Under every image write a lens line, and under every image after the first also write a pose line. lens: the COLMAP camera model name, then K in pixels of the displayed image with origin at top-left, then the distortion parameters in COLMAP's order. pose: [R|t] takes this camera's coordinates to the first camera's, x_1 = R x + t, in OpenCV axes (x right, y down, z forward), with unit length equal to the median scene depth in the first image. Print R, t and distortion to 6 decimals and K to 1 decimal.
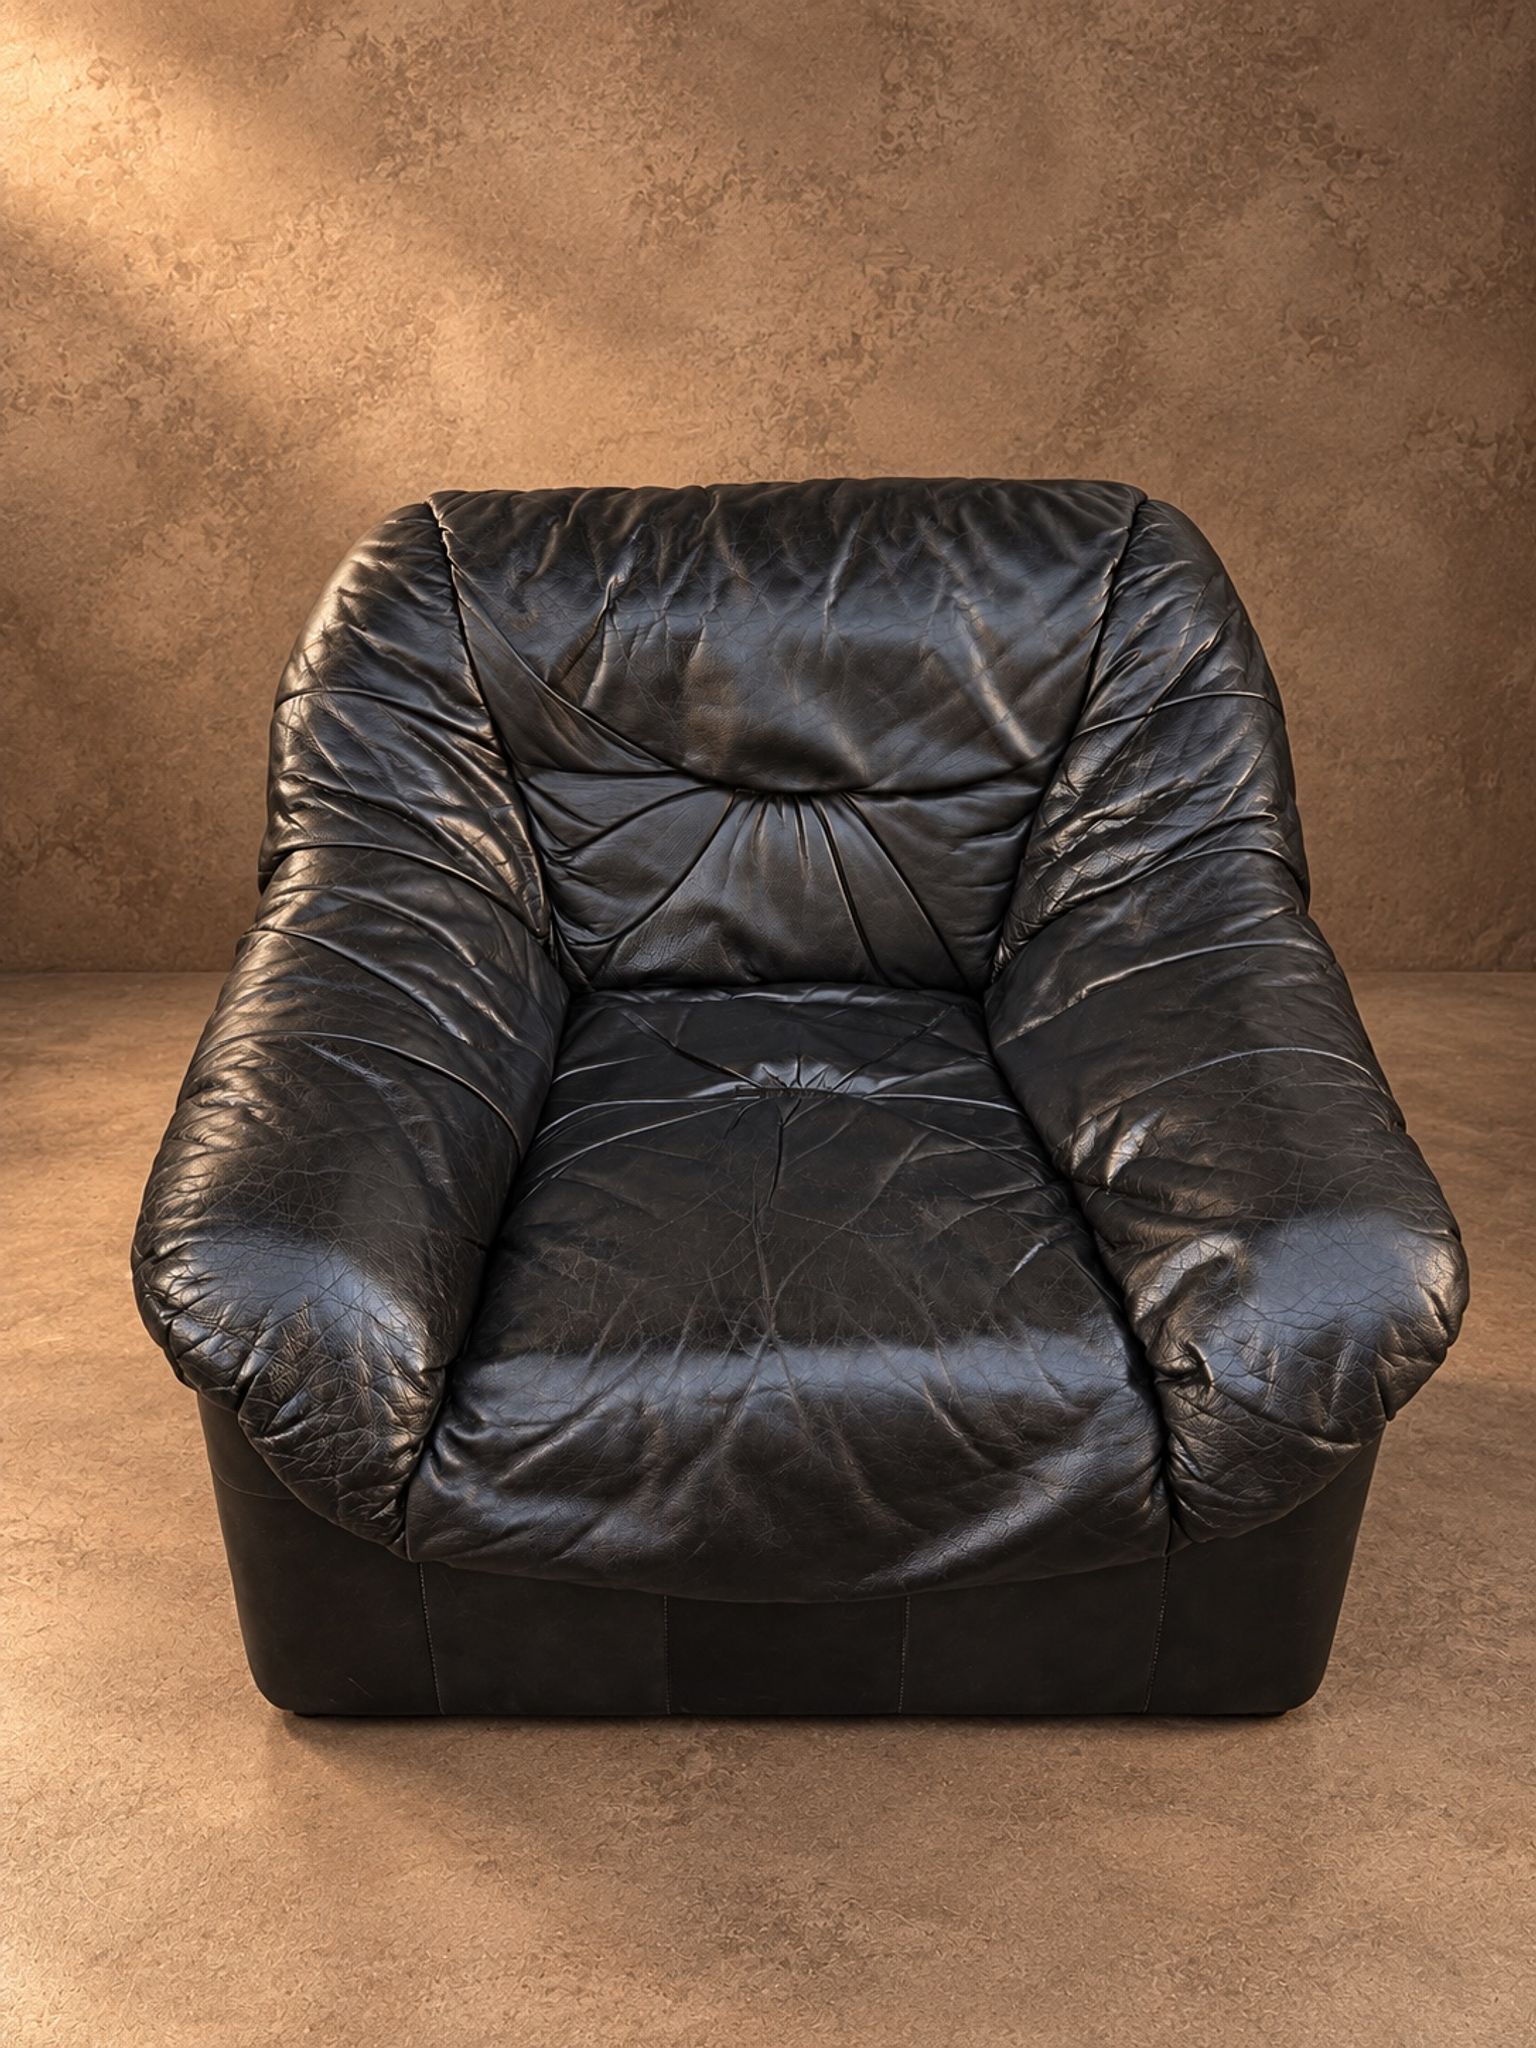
lens RADIAL K [[1663.0, 0, 778.3], [0, 1663.0, 1009.5], [0, 0, 1]] dist [-0.057703, -0.010367]
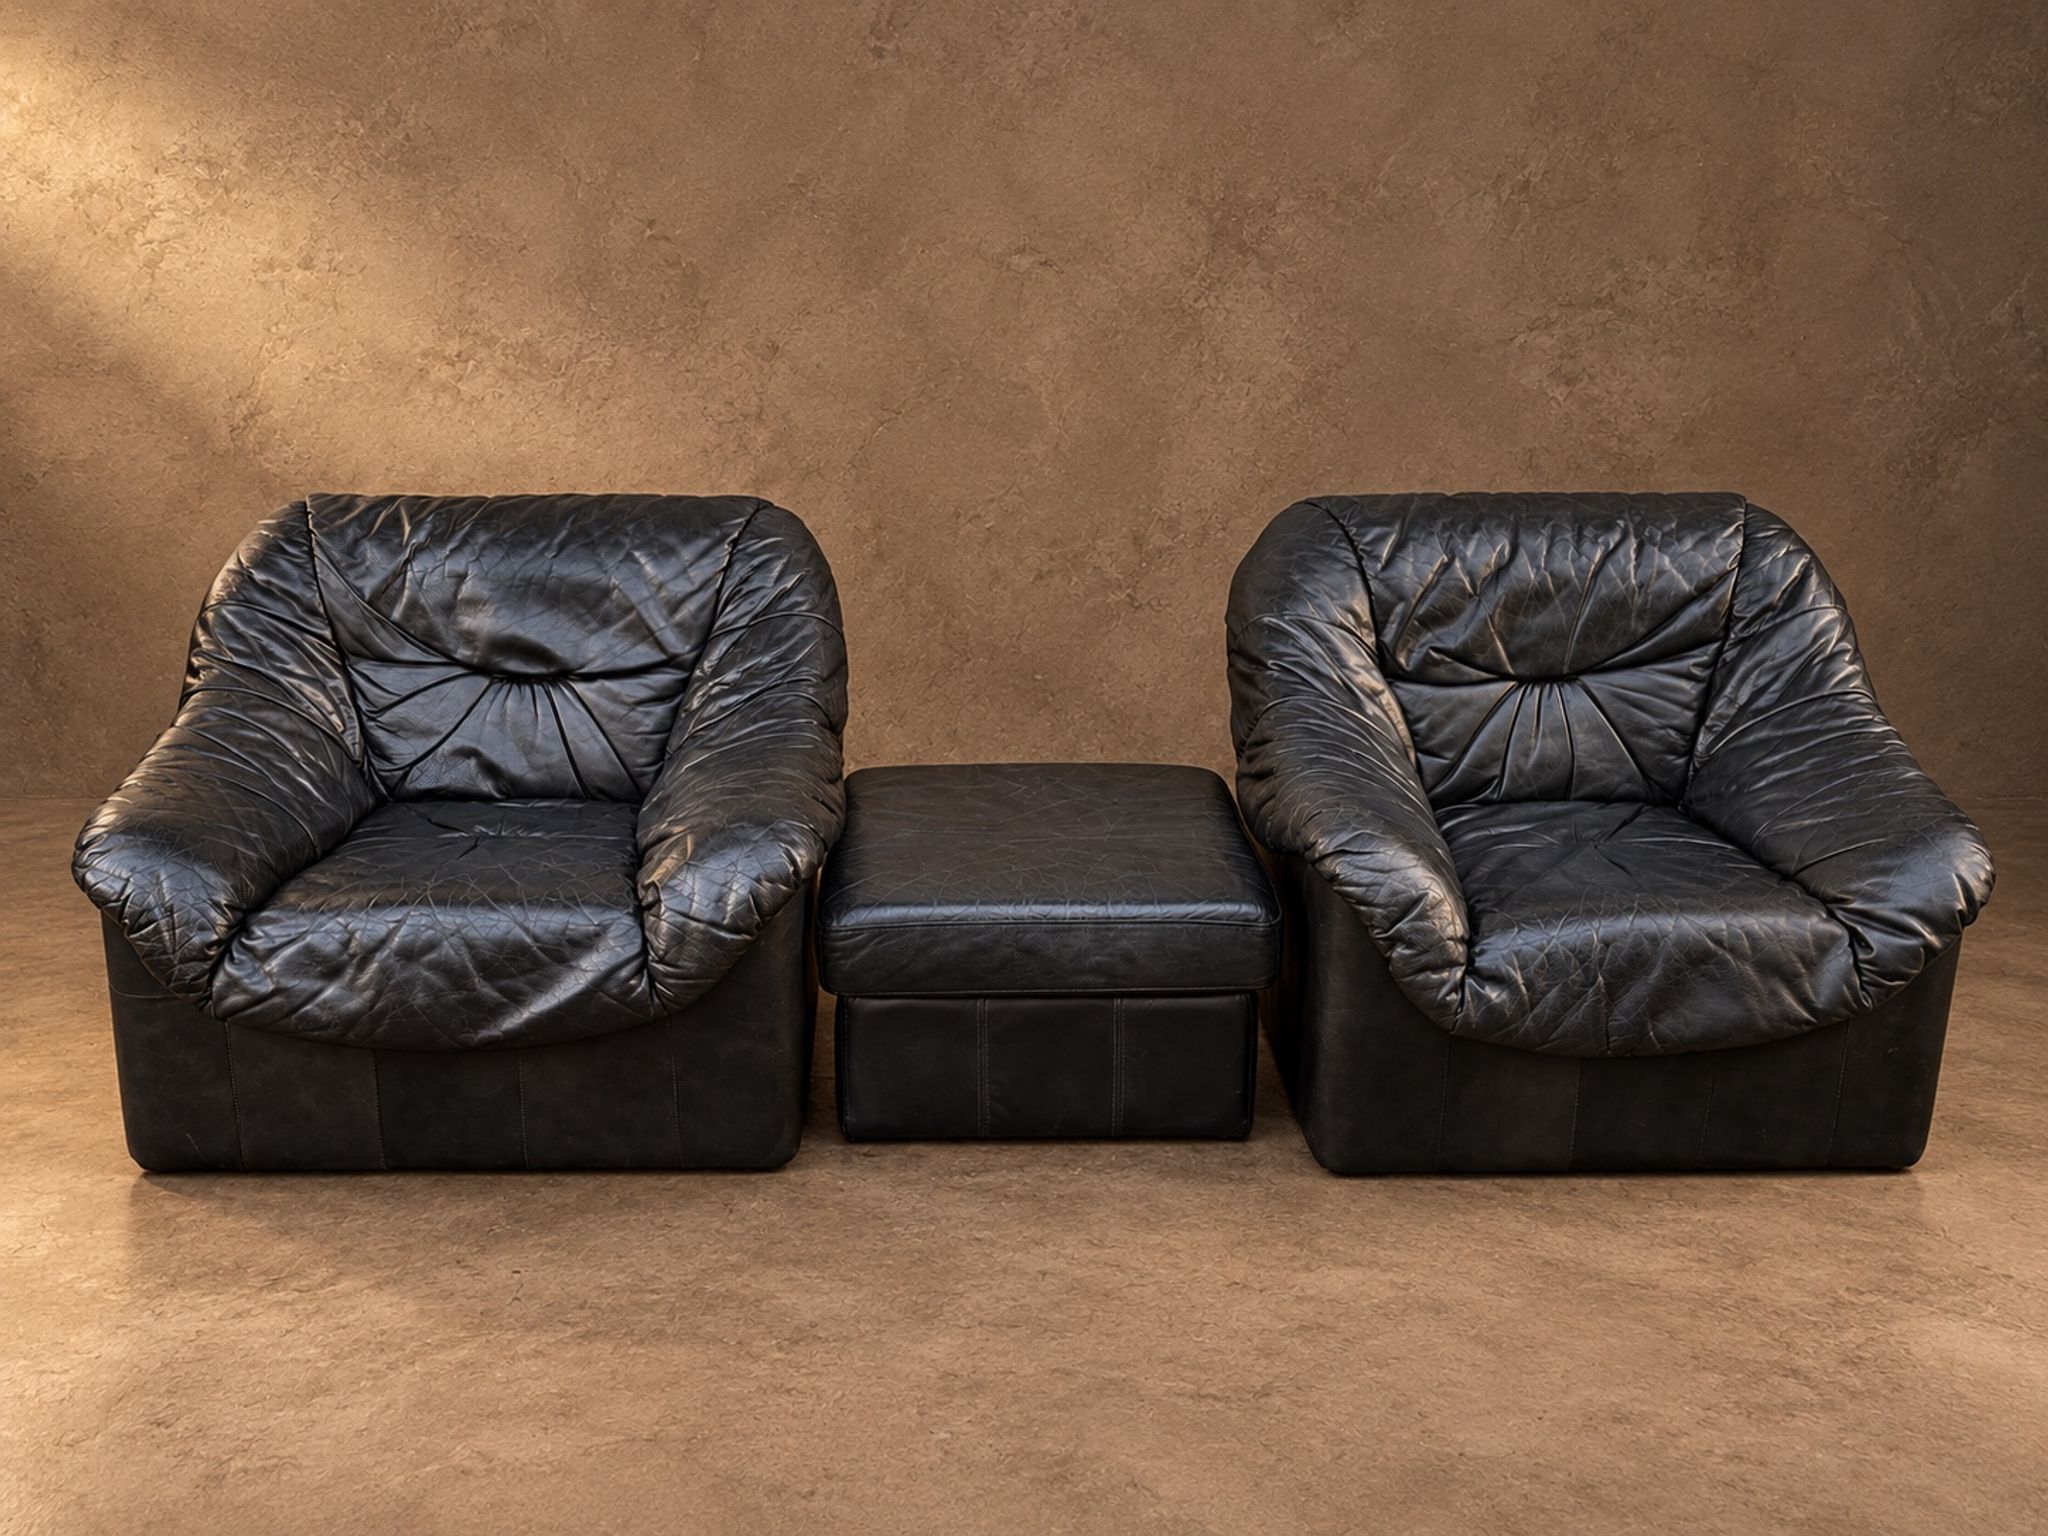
lens RADIAL K [[1663.0, 0, 1028.8], [0, 1663.0, 763.0], [0, 0, 1]] dist [-0.057703, -0.010367]
pose [[0.986831, -0.000159, 0.161752, 0.224136], [0.032270, 0.980090, -0.195912, 0.272182], [-0.158501, 0.198551, 0.967189, -0.563337]]
